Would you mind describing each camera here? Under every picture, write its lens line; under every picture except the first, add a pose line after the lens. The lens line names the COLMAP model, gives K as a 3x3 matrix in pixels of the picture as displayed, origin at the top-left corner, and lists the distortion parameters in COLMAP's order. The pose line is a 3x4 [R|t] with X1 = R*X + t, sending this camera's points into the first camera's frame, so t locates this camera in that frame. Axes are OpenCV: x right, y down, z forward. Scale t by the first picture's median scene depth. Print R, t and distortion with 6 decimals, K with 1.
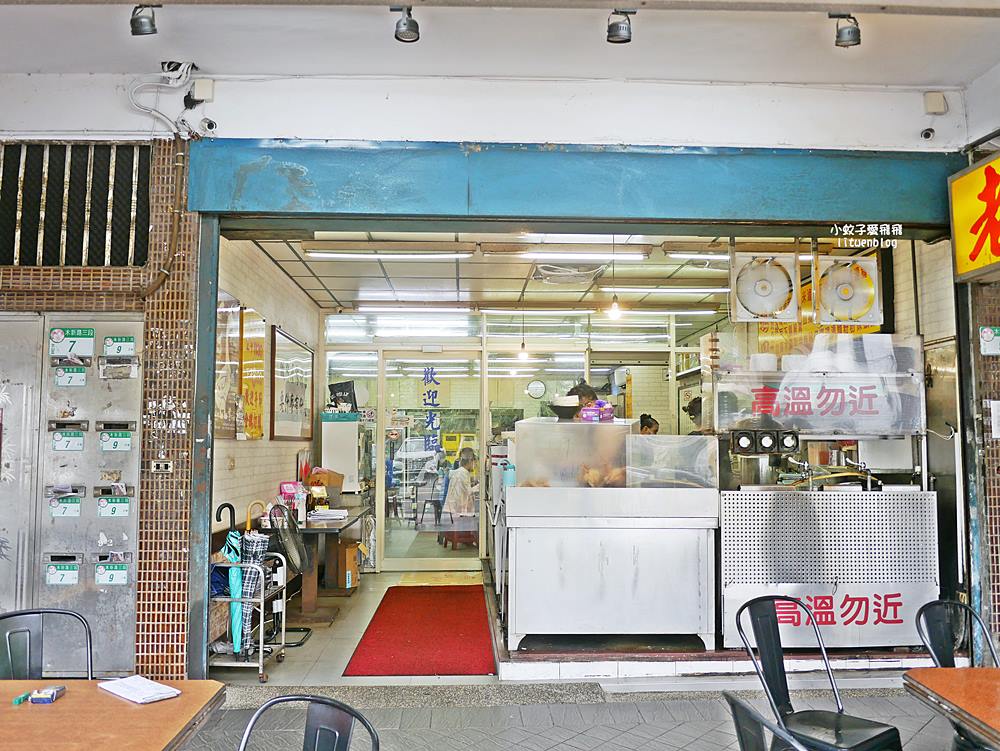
lens RADIAL K [[841.5, 0, 500.0], [0, 841.5, 375.5], [0, 0, 1]] dist [-0.036701, -0.000655]
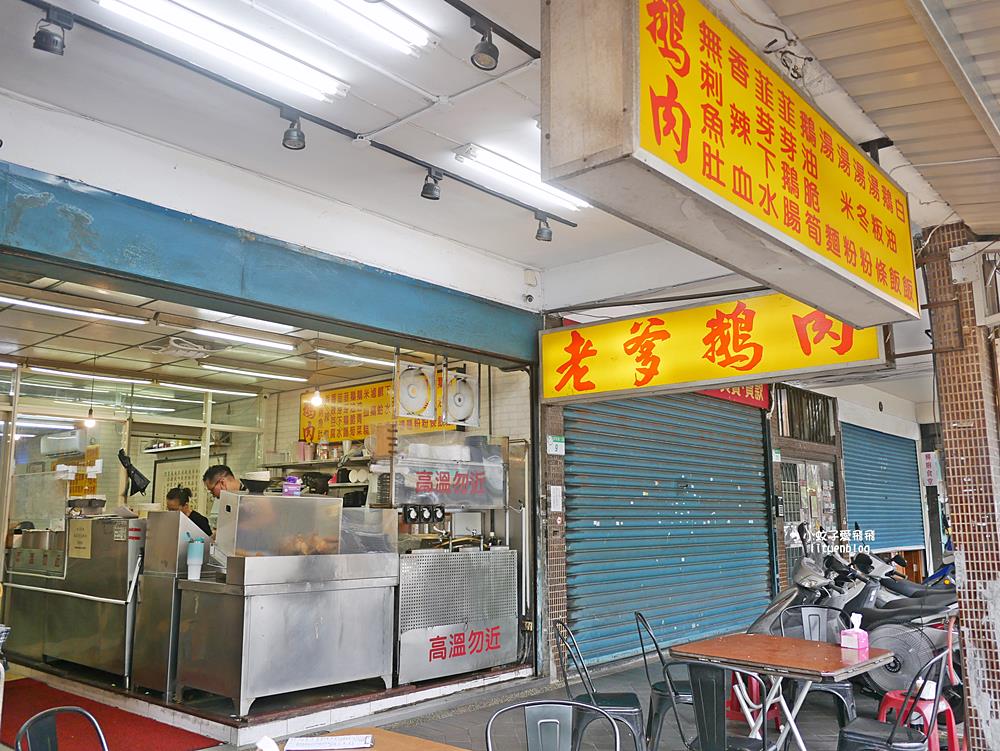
lens RADIAL K [[841.5, 0, 500.0], [0, 841.5, 375.5], [0, 0, 1]] dist [-0.036701, -0.000655]
pose [[0.682535, 0.115728, 0.721633, -0.559668], [-0.051376, 0.992538, -0.110580, 0.006191], [-0.729045, 0.038401, 0.683387, 0.043419]]
